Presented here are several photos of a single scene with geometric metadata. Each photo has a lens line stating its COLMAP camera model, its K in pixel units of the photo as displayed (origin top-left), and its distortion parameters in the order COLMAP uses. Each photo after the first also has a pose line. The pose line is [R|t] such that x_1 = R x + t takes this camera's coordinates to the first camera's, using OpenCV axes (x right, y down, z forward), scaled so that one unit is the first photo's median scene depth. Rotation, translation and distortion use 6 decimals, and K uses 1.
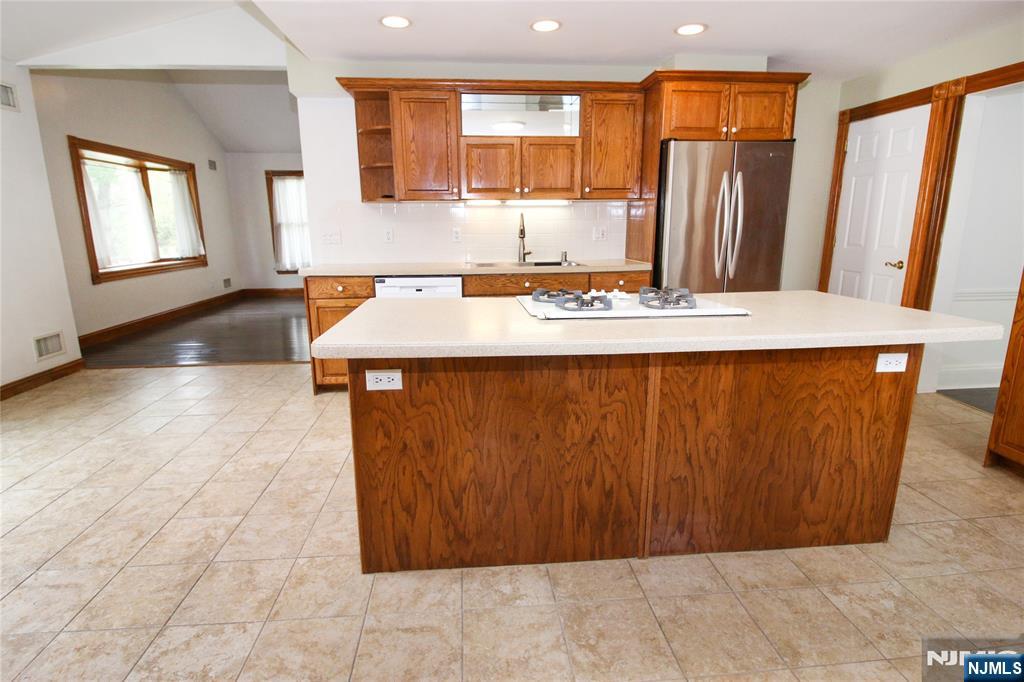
lens RADIAL K [[493.6, 0, 507.9], [0, 493.6, 334.6], [0, 0, 1]] dist [-0.006163, -0.006527]
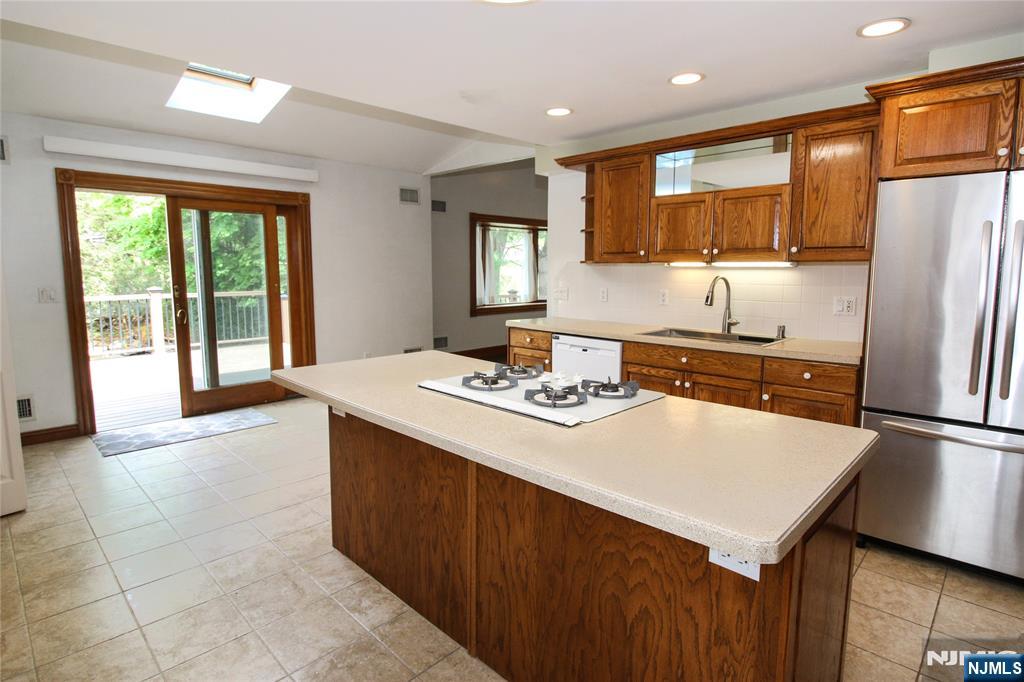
lens RADIAL K [[533.0, 0, 508.7], [0, 533.0, 332.7], [0, 0, 1]] dist [-0.003940, -0.004387]
pose [[0.647667, 0.102287, -0.755027, 0.603313], [-0.172378, 0.984925, -0.014434, -0.091490], [0.742168, 0.139499, 0.655535, 0.171017]]
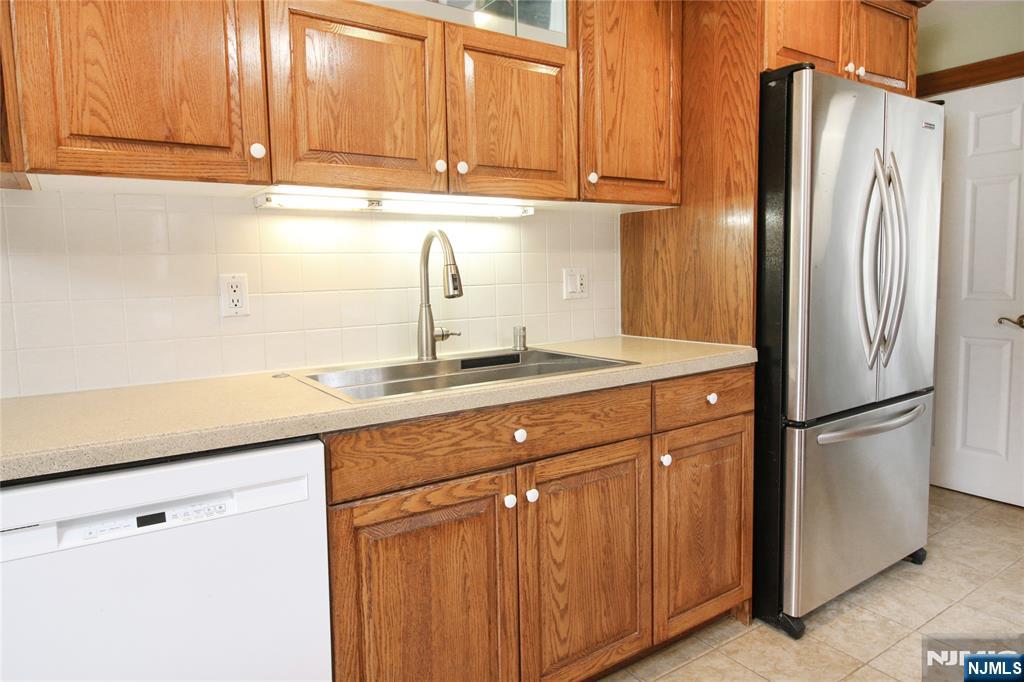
lens RADIAL K [[651.5, 0, 516.3], [0, 651.5, 327.7], [0, 0, 1]] dist [0.008113, -0.004916]
pose [[0.874821, -0.052349, 0.481610, -0.191738], [0.118199, 0.987164, -0.107402, -0.141112], [-0.469806, 0.150884, 0.869780, 0.680436]]
